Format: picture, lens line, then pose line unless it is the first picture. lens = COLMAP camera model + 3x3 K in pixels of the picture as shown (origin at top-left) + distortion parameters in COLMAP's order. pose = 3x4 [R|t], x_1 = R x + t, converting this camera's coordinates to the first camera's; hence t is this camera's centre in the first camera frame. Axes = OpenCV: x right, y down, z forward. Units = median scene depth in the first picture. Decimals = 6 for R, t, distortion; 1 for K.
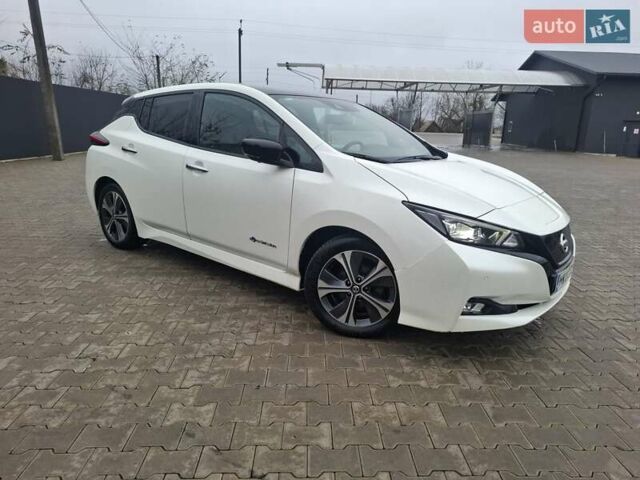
lens RADIAL K [[439.2, 0, 322.4], [0, 439.2, 238.7], [0, 0, 1]] dist [0.017141, 0.001200]
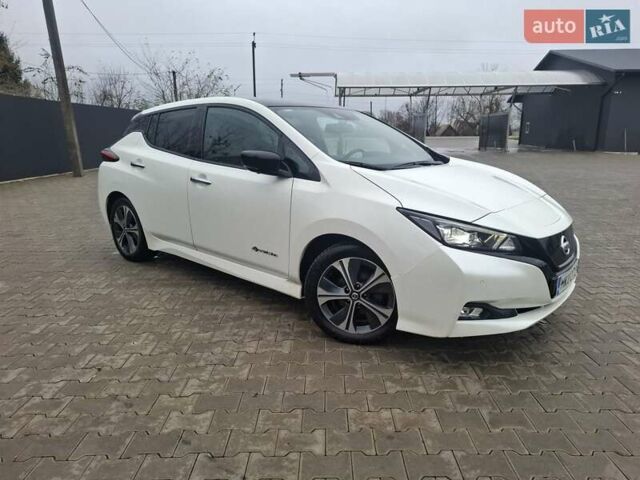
lens RADIAL K [[439.2, 0, 321.8], [0, 439.2, 238.9], [0, 0, 1]] dist [0.017141, 0.001200]
pose [[0.998819, -0.025154, -0.041559, 0.038689], [0.024451, 0.999551, -0.017342, -0.000361], [0.041976, 0.016305, 0.998986, -0.008913]]
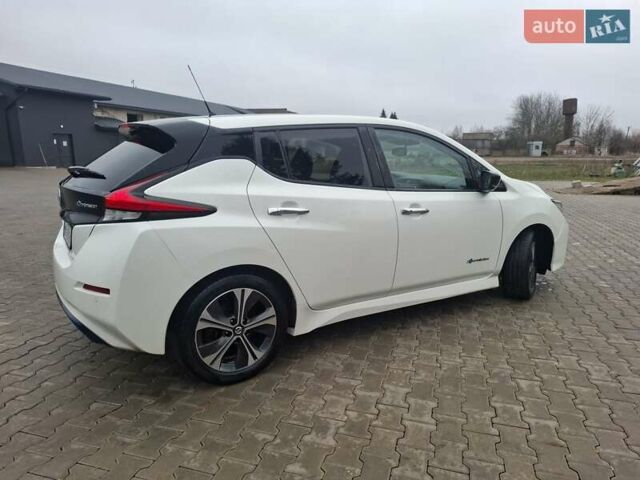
lens RADIAL K [[439.2, 0, 321.1], [0, 439.2, 244.3], [0, 0, 1]] dist [0.017141, 0.001200]
pose [[0.317655, -0.231848, 0.919425, -1.344781], [0.240159, 0.957702, 0.158527, -0.319862], [-0.917289, 0.170452, 0.359899, 0.958859]]
